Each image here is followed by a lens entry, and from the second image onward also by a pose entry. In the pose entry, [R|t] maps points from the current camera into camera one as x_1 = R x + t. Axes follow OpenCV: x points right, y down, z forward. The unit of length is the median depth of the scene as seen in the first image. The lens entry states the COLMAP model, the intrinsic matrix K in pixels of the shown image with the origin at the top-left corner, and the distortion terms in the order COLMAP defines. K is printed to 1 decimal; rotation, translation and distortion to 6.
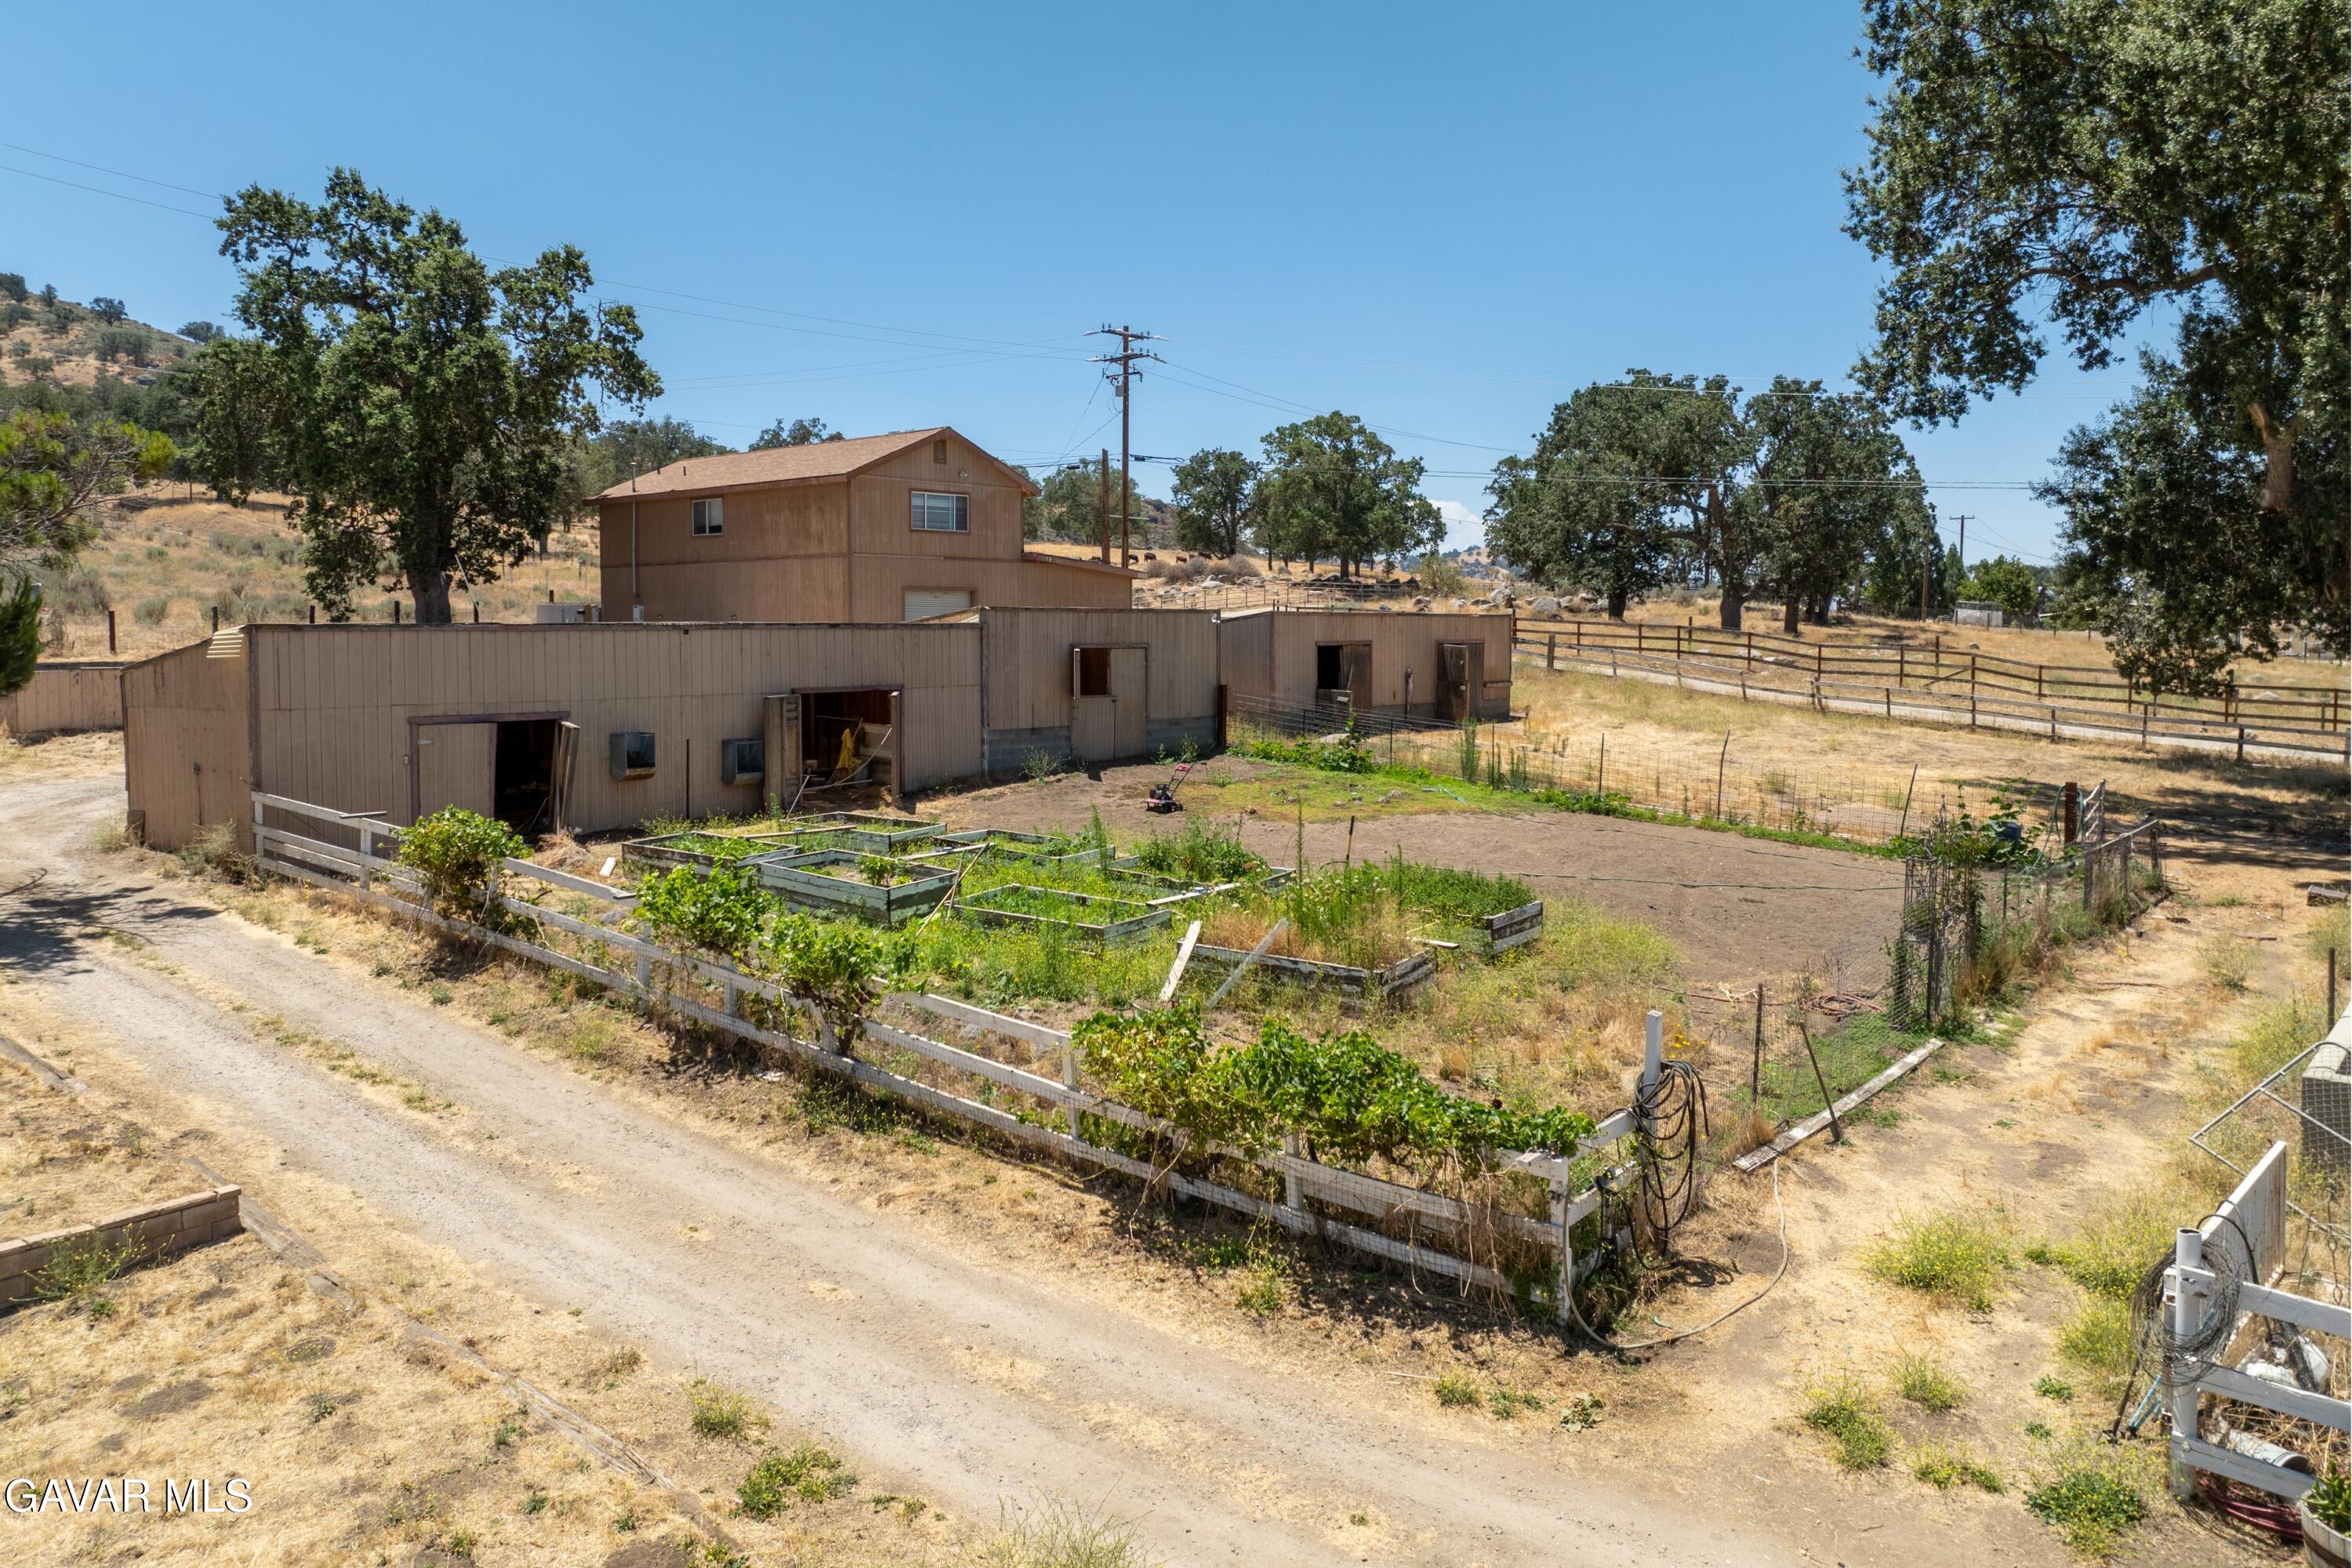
lens RADIAL K [[1658.1, 0, 1172.7], [0, 1658.1, 693.5], [0, 0, 1]] dist [-0.035399, -0.000782]
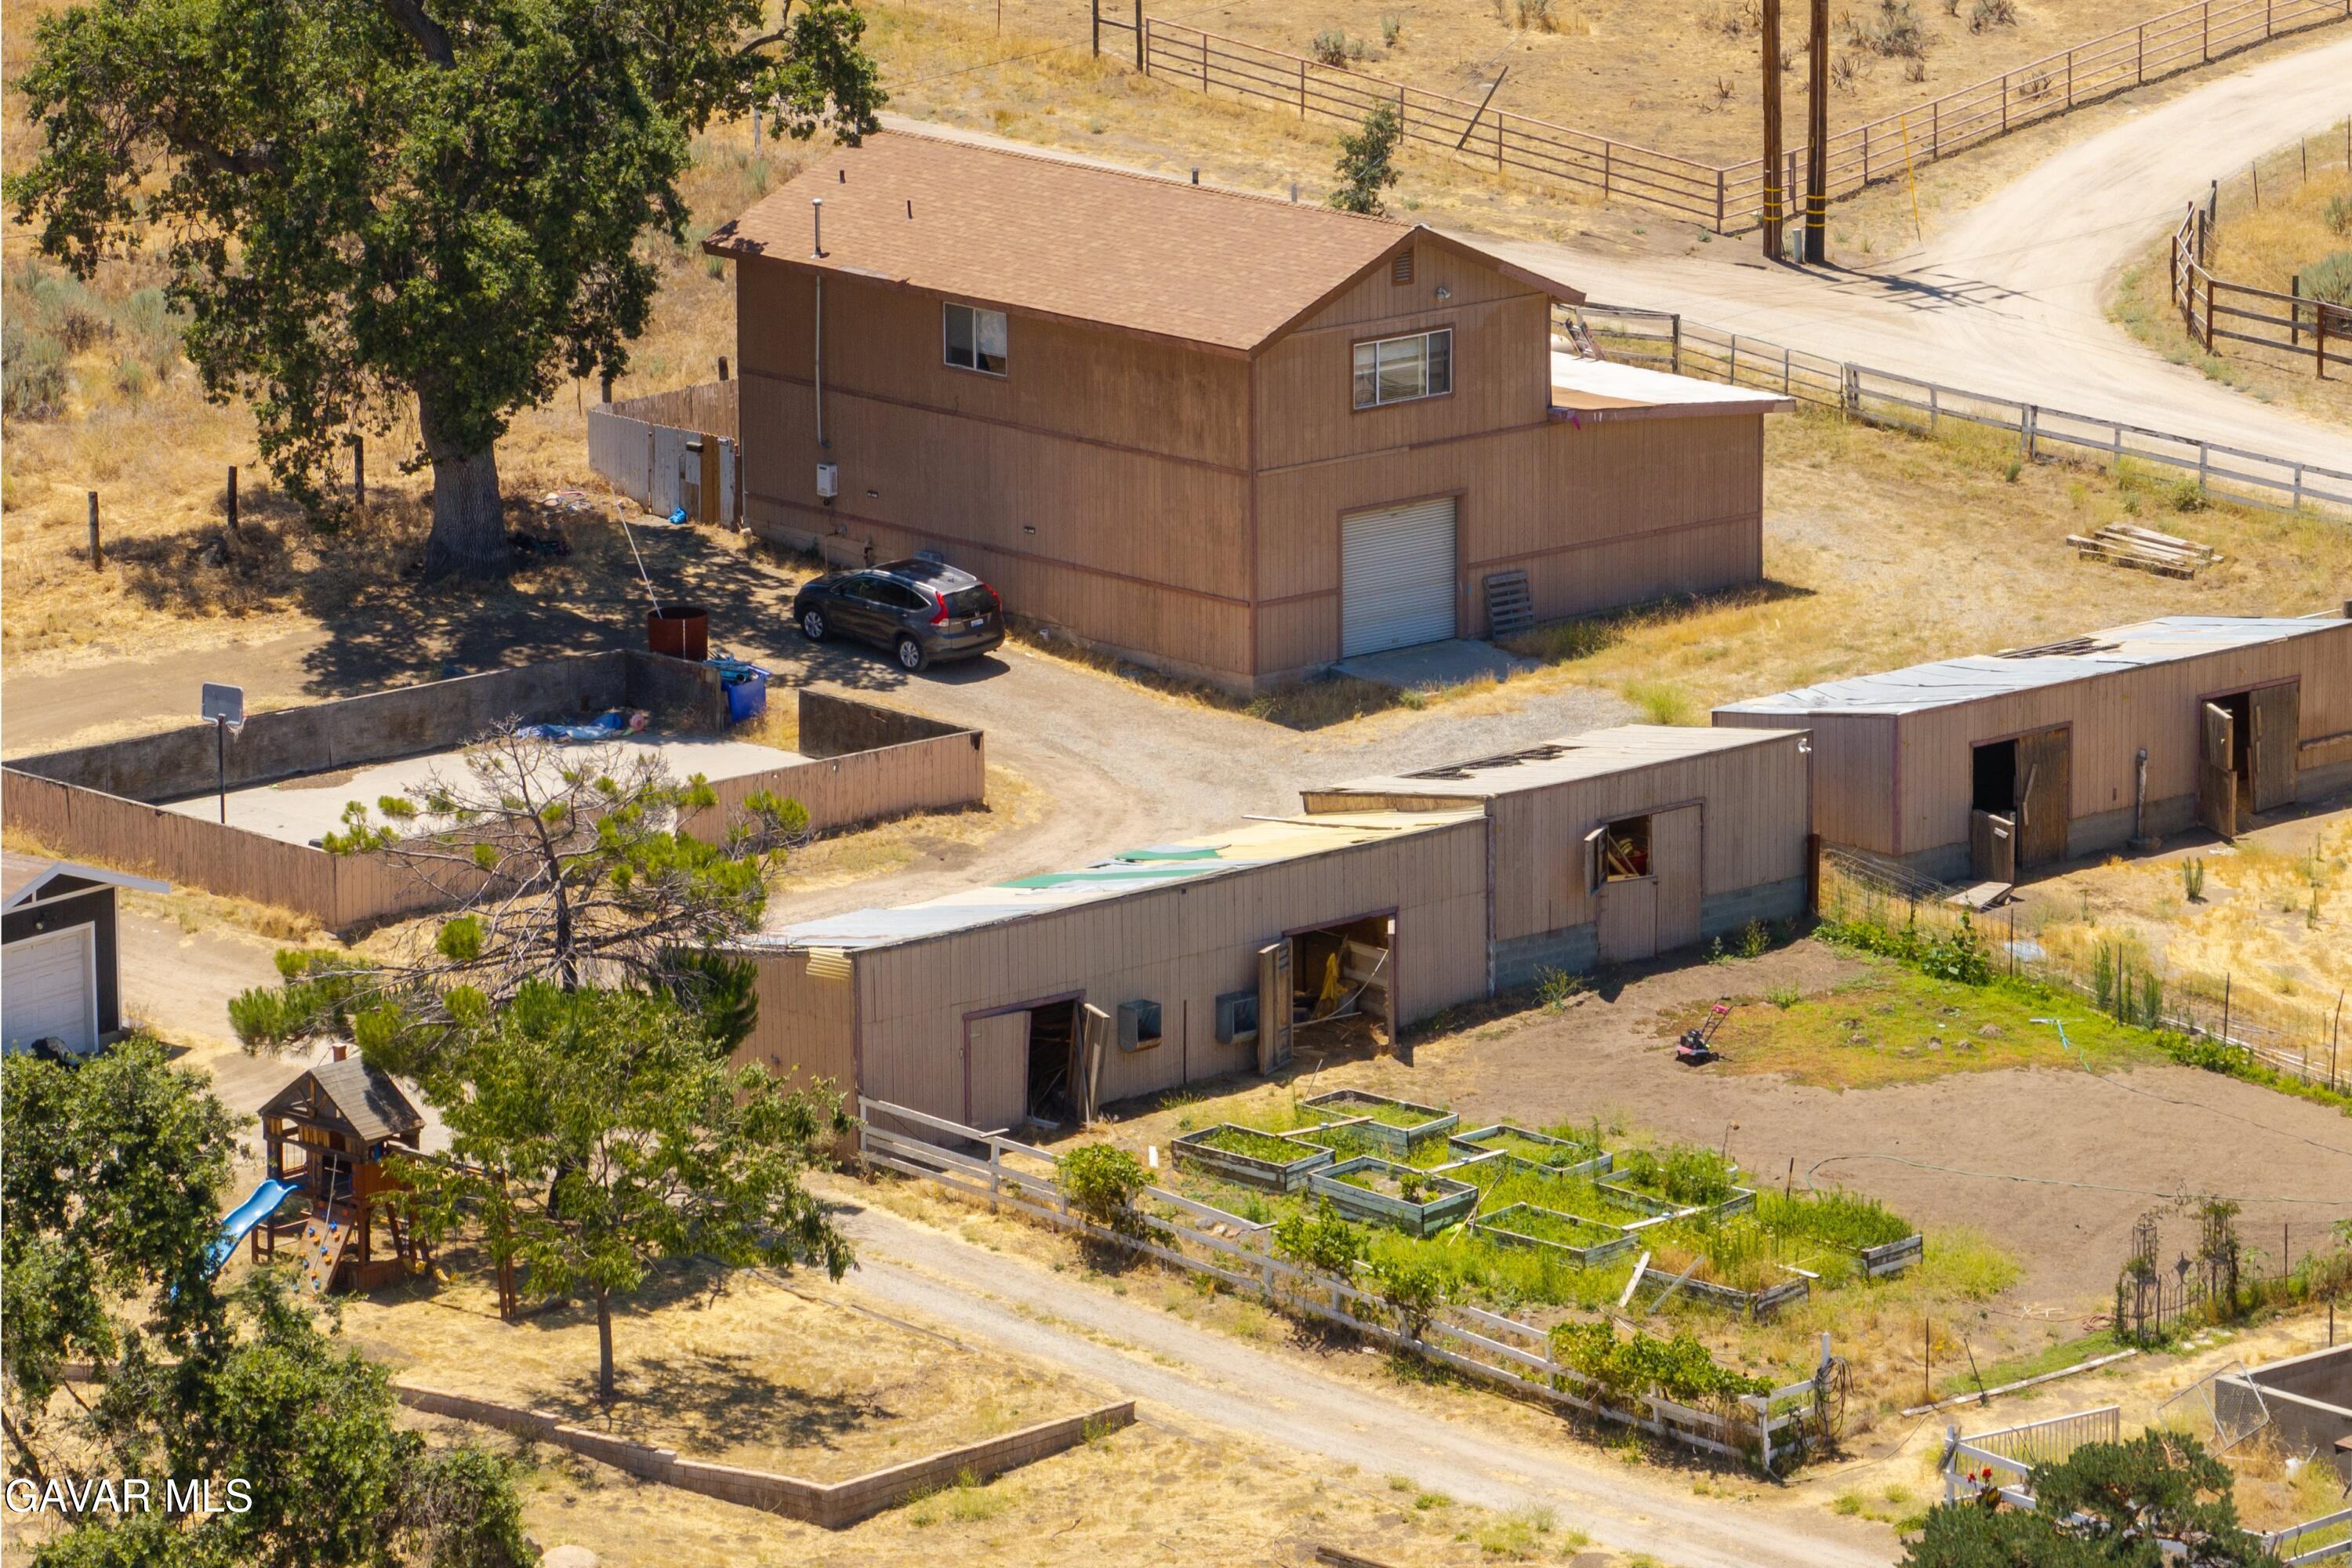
lens RADIAL K [[11590.5, 0, 1176.0], [0, 11590.5, 784.0], [0, 0, 1]] dist [0.216969, -0.396015]
pose [[0.991494, 0.021839, -0.128305, 0.491334], [0.001268, 0.984154, 0.177310, -1.127817], [0.130144, -0.175964, 0.975756, -4.848896]]
